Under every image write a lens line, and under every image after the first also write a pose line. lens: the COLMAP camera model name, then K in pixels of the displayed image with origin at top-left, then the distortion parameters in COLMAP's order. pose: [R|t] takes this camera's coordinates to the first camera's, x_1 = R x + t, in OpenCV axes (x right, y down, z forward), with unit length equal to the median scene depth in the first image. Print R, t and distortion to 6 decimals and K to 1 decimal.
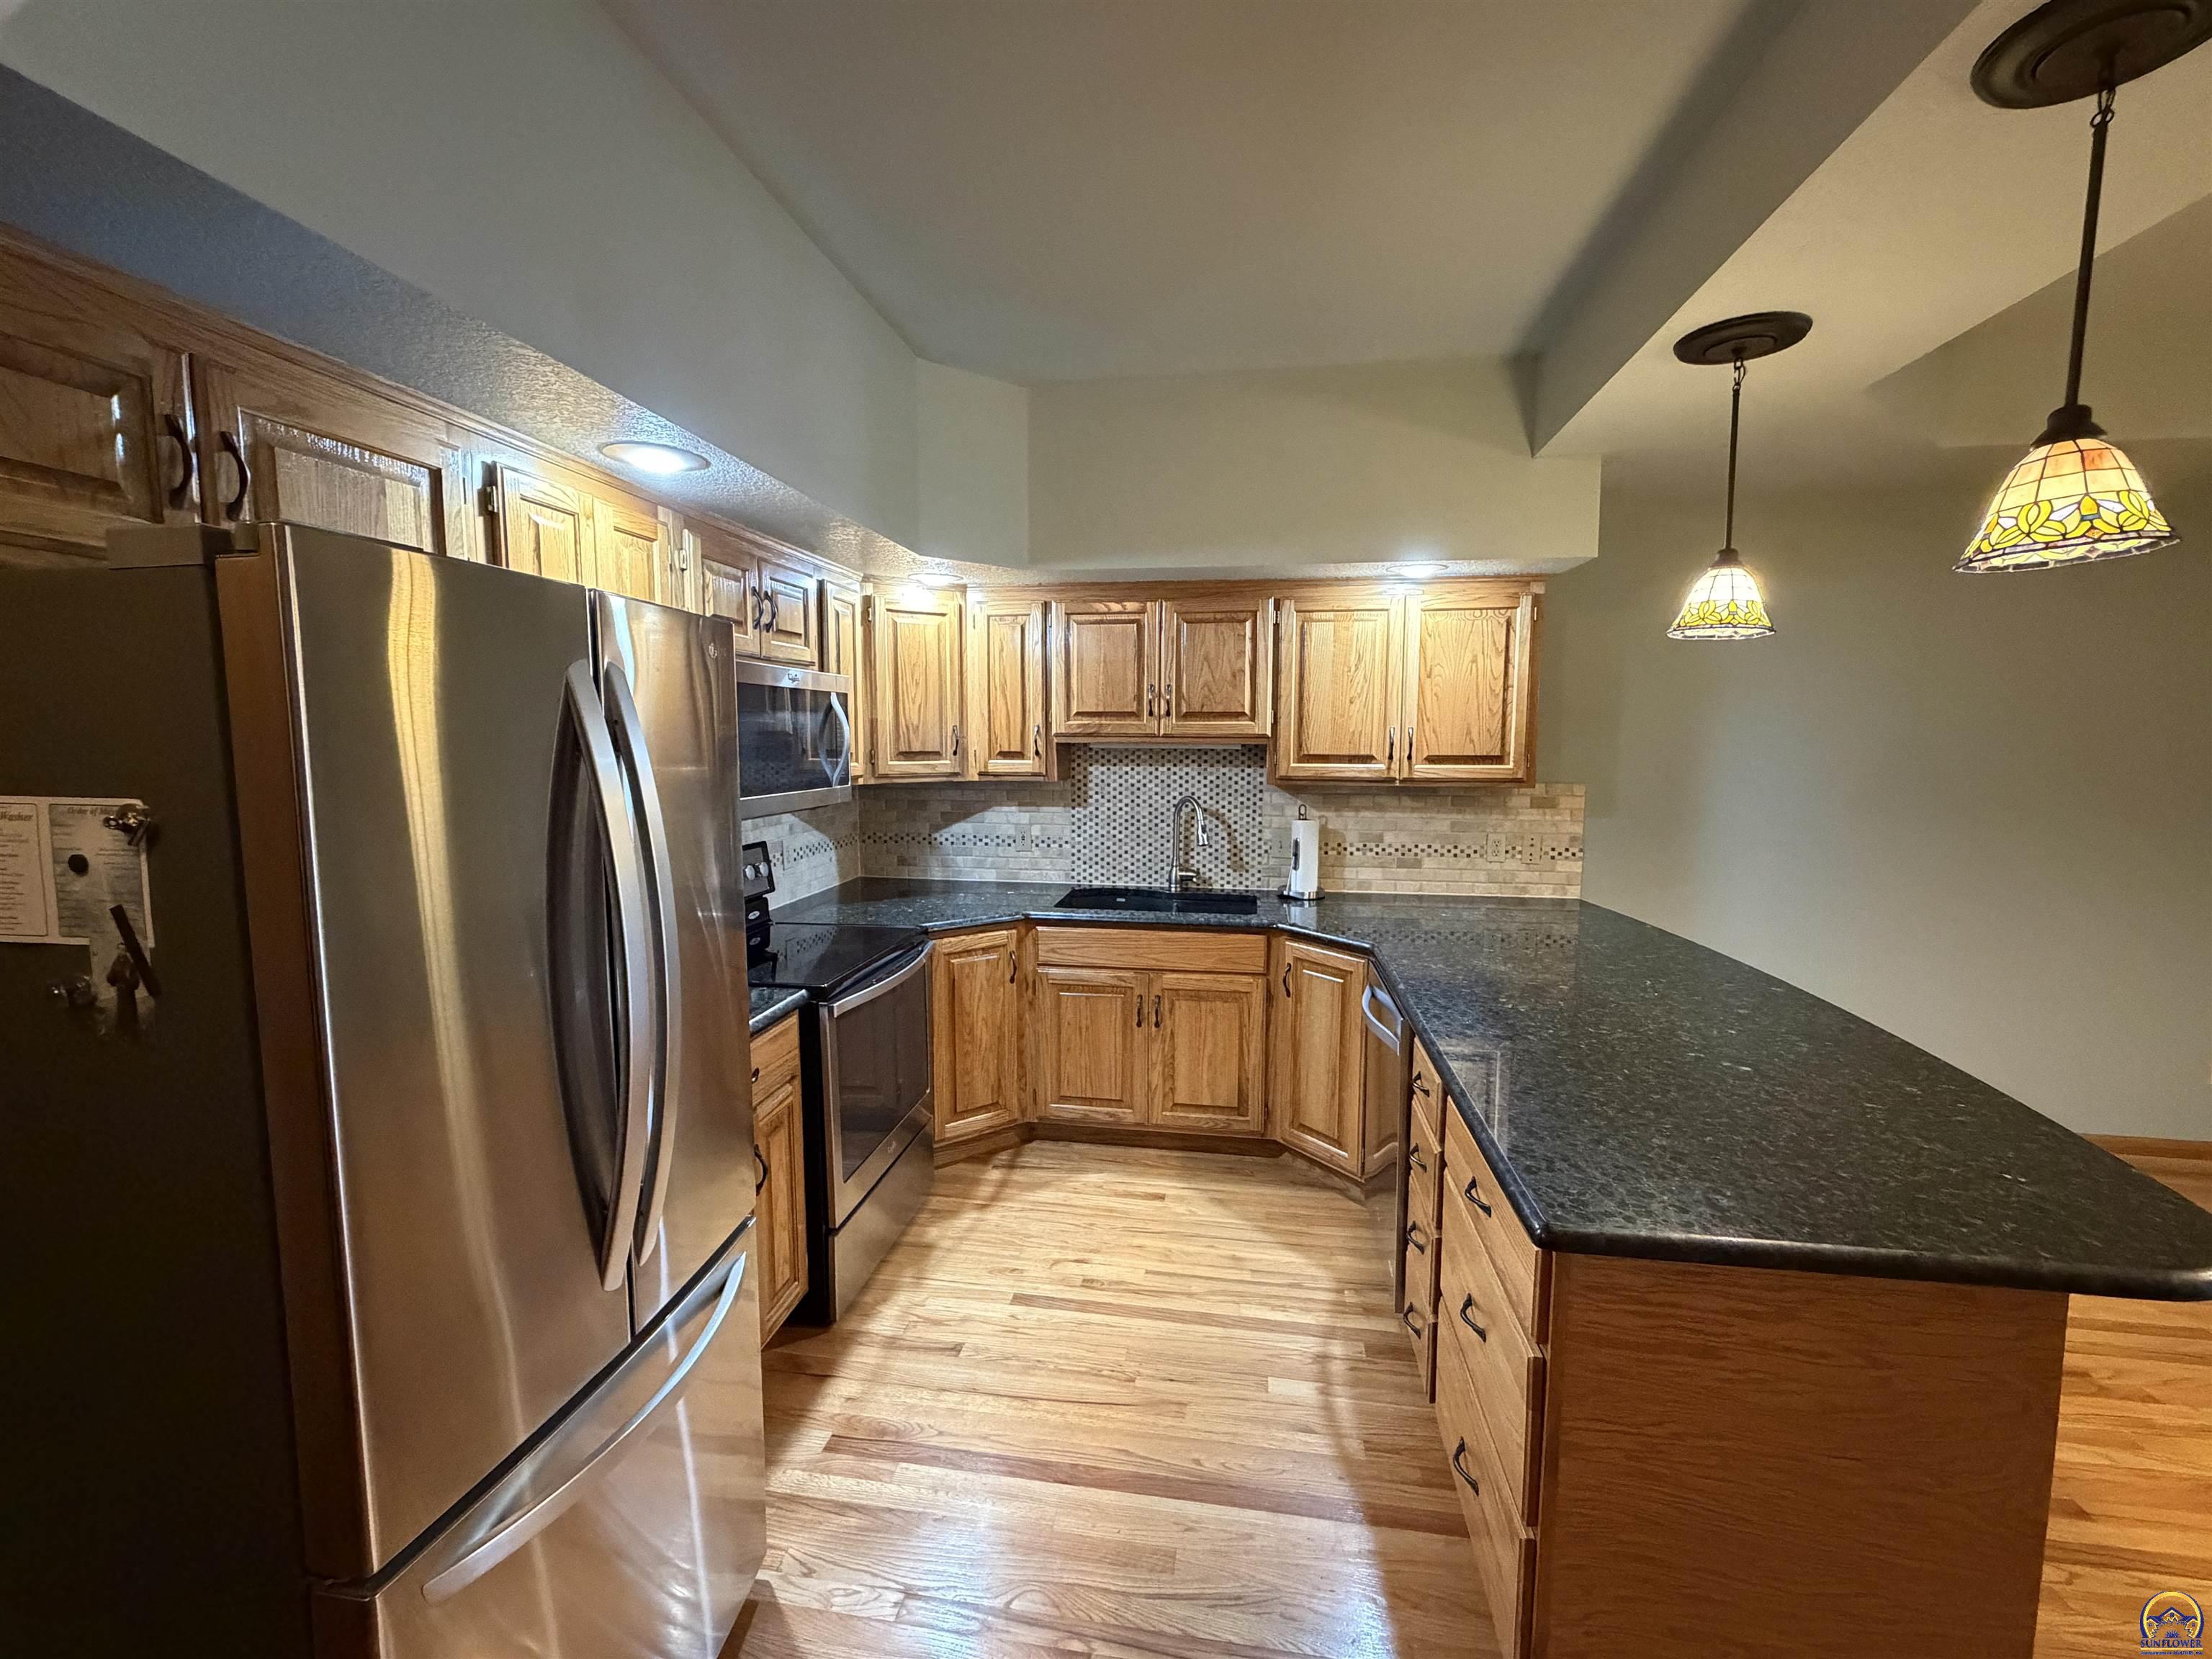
lens RADIAL K [[937.6, 0, 1106.0], [0, 937.6, 829.5], [0, 0, 1]] dist [0.001857, -0.000309]
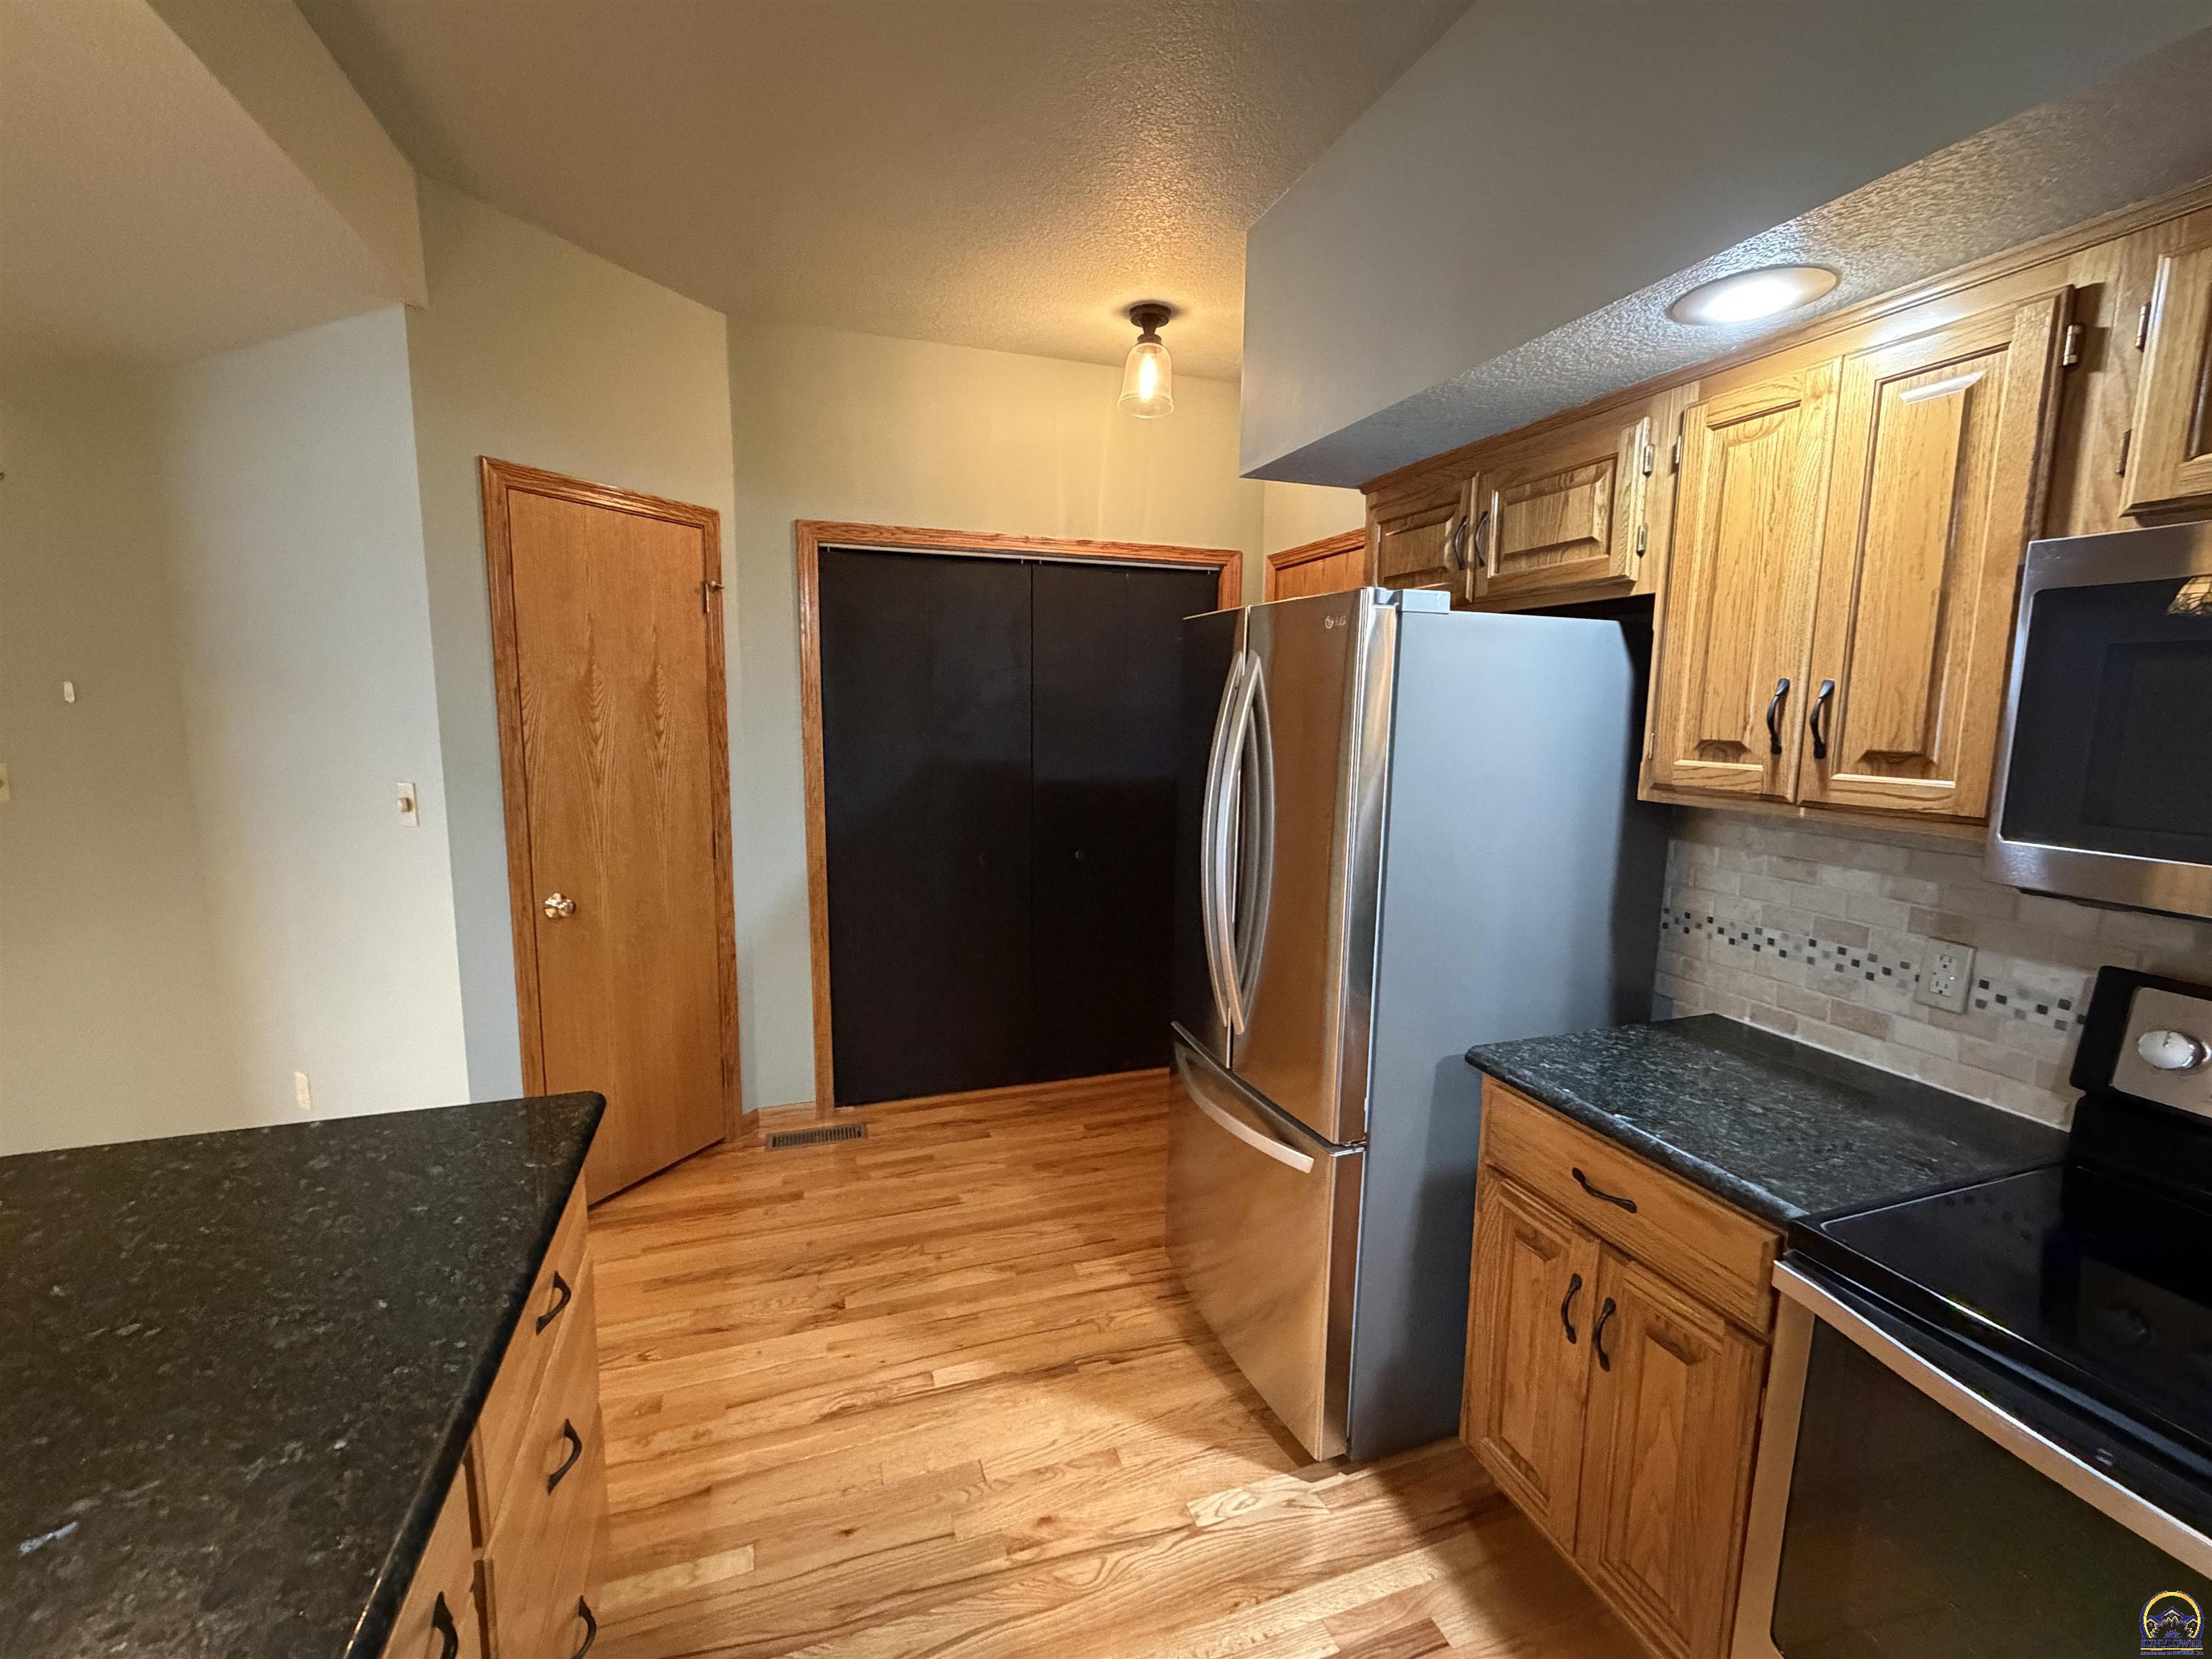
lens RADIAL K [[937.6, 0, 1106.0], [0, 937.6, 829.5], [0, 0, 1]] dist [0.001857, -0.000309]
pose [[-0.886111, 0.051106, -0.460647, 0.157110], [-0.061658, 0.972069, 0.226451, -0.081442], [0.459354, 0.229064, -0.858210, 0.833603]]
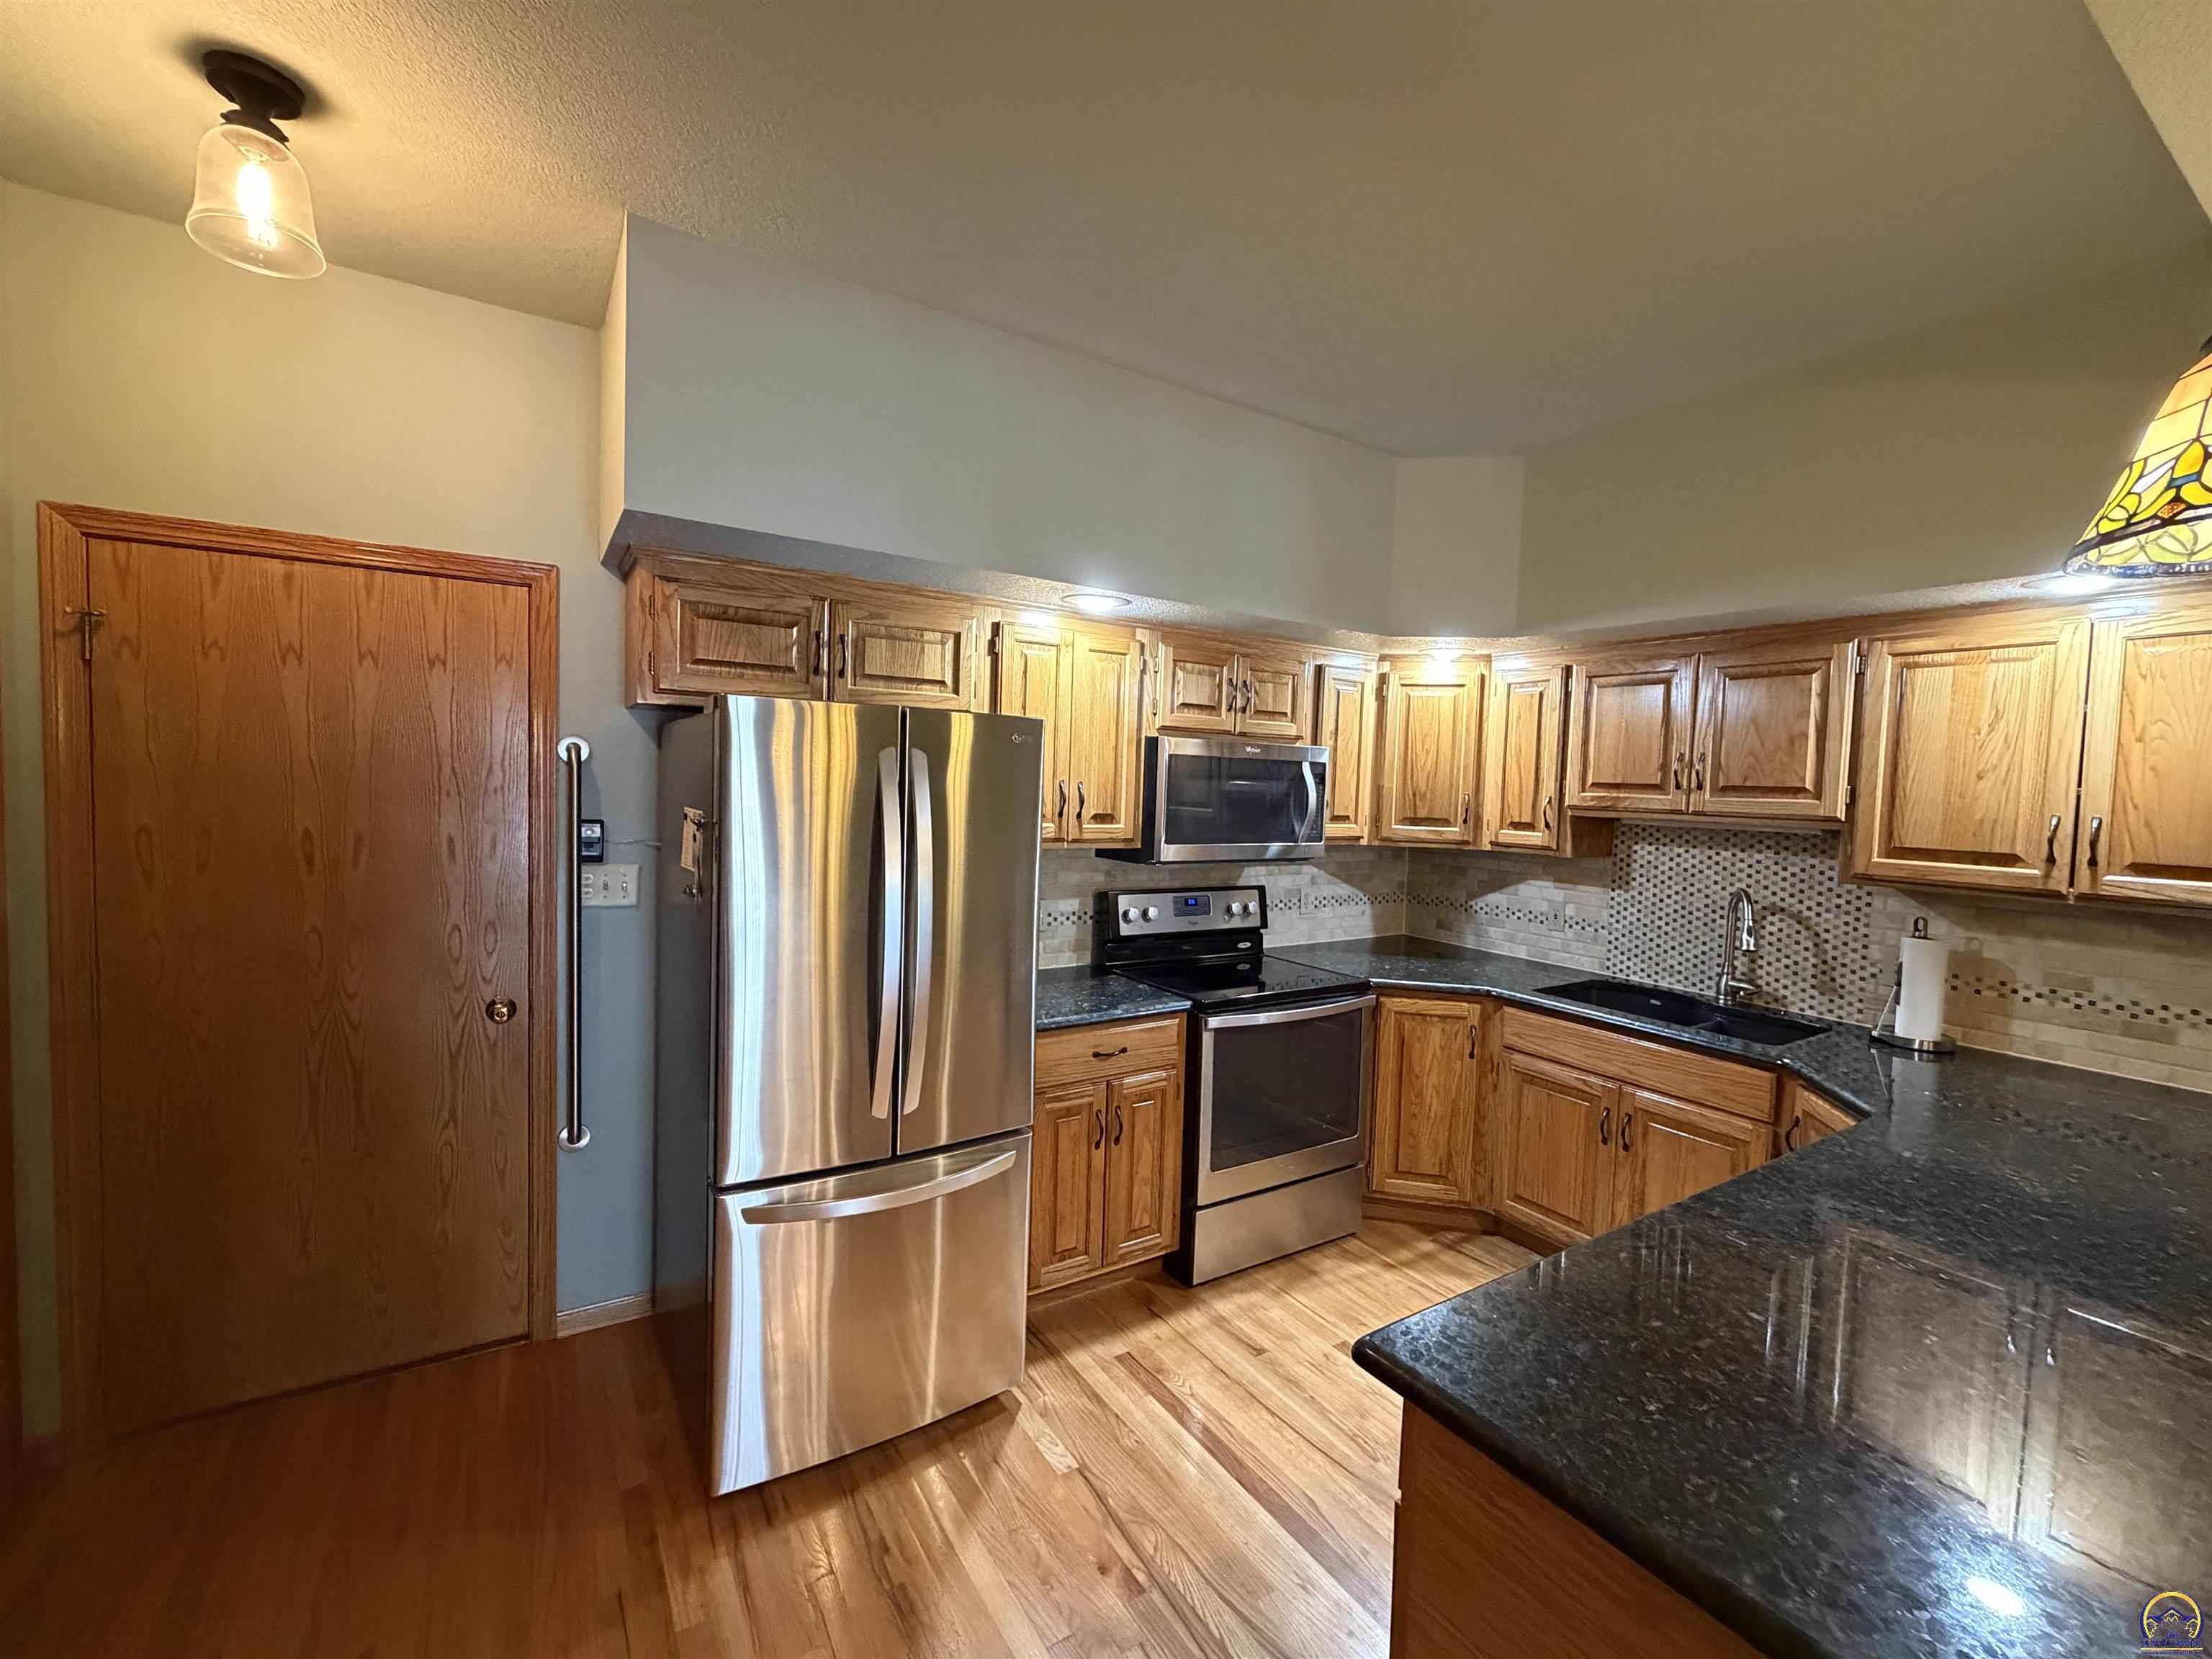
lens RADIAL K [[937.6, 0, 1106.0], [0, 937.6, 829.5], [0, 0, 1]] dist [0.001857, -0.000309]
pose [[0.657972, 0.057986, -0.750807, 0.358396], [-0.107842, 0.994010, -0.017739, -0.013869], [0.745281, 0.092640, 0.660284, 0.052657]]
